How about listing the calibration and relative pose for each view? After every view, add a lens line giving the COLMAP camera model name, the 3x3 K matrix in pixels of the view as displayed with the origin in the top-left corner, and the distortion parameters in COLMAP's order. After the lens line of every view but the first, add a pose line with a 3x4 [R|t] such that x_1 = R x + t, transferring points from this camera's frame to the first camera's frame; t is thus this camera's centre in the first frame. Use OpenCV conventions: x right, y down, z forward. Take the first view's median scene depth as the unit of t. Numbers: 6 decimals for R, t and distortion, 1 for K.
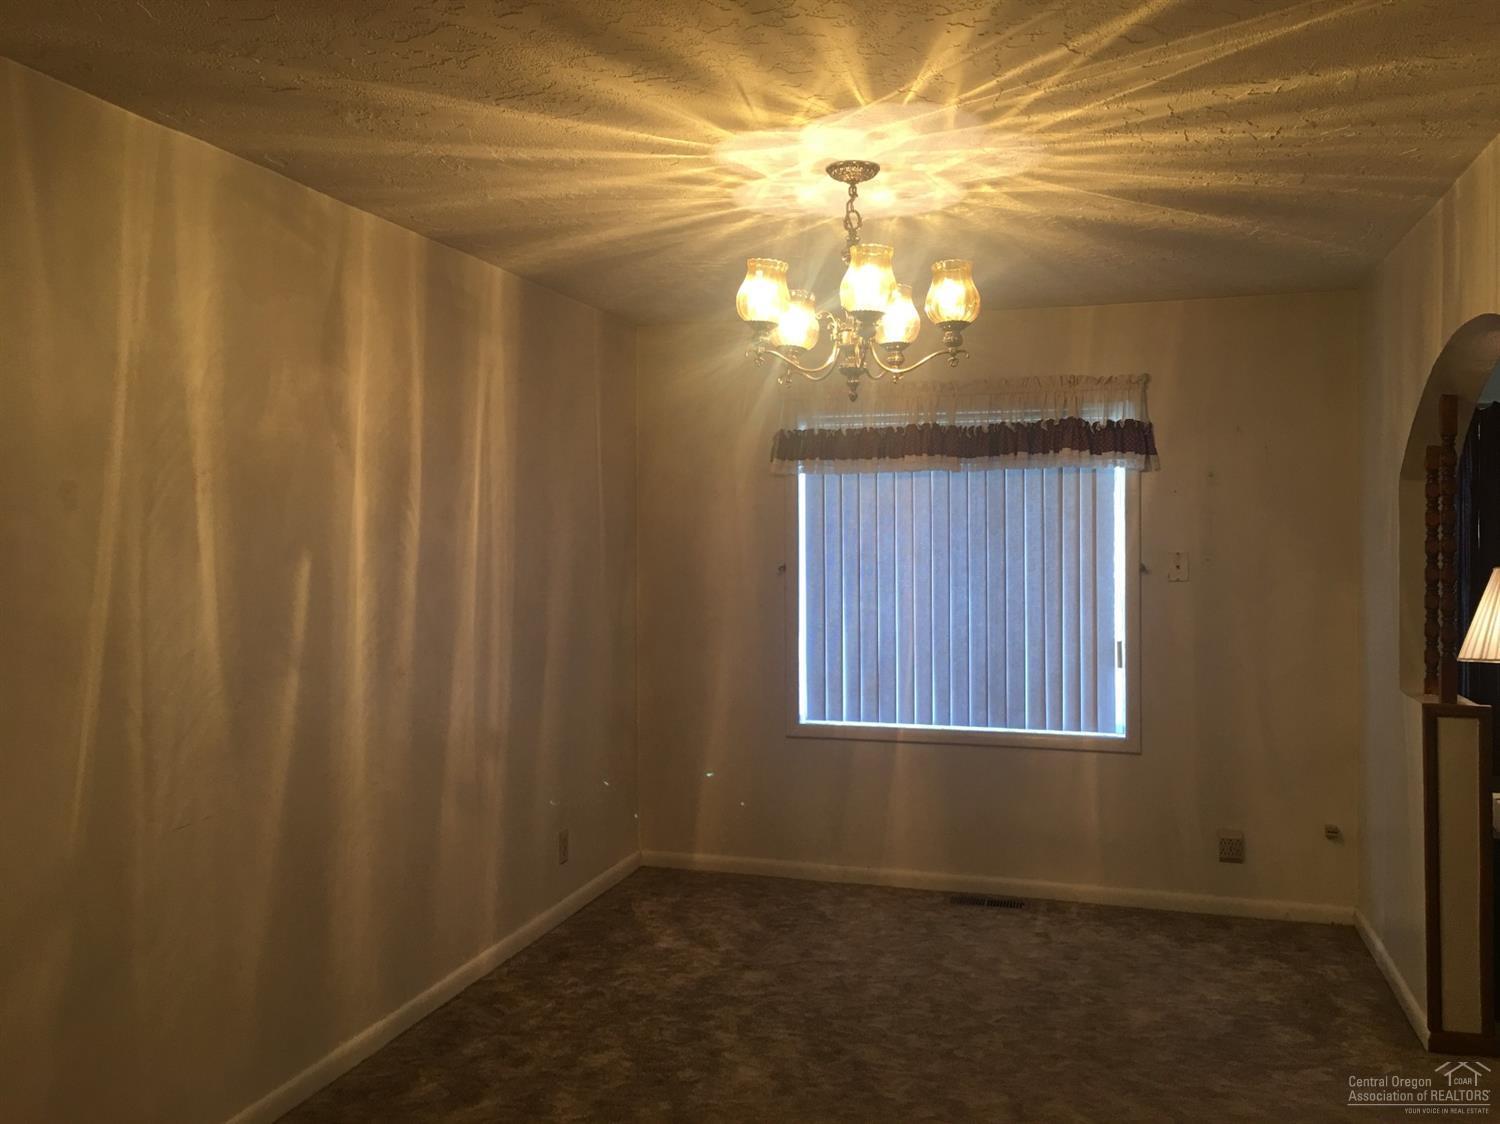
lens RADIAL K [[1282.8, 0, 749.3], [0, 1282.8, 558.4], [0, 0, 1]] dist [0.068887, -0.056029]
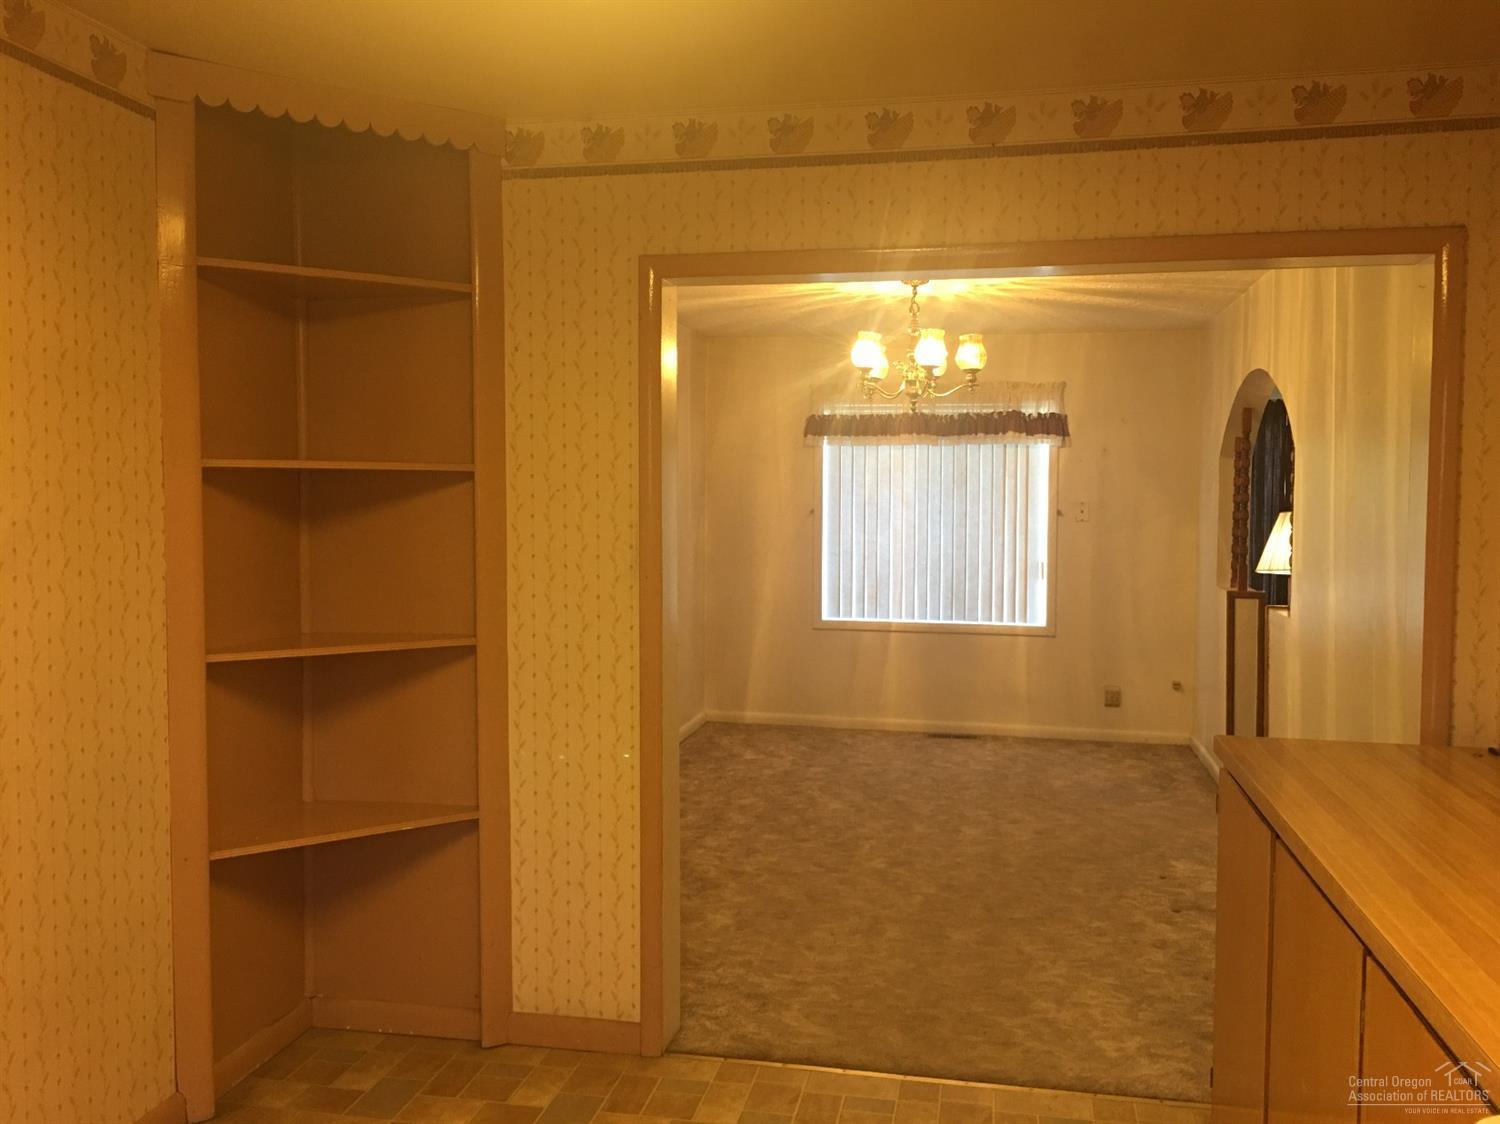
lens RADIAL K [[1282.8, 0, 746.4], [0, 1282.8, 562.2], [0, 0, 1]] dist [0.068887, -0.056029]
pose [[0.996357, 0.004181, 0.085180, -0.181886], [-0.007415, 0.999262, 0.037678, 0.011681], [-0.084960, -0.038173, 0.995653, -0.454369]]
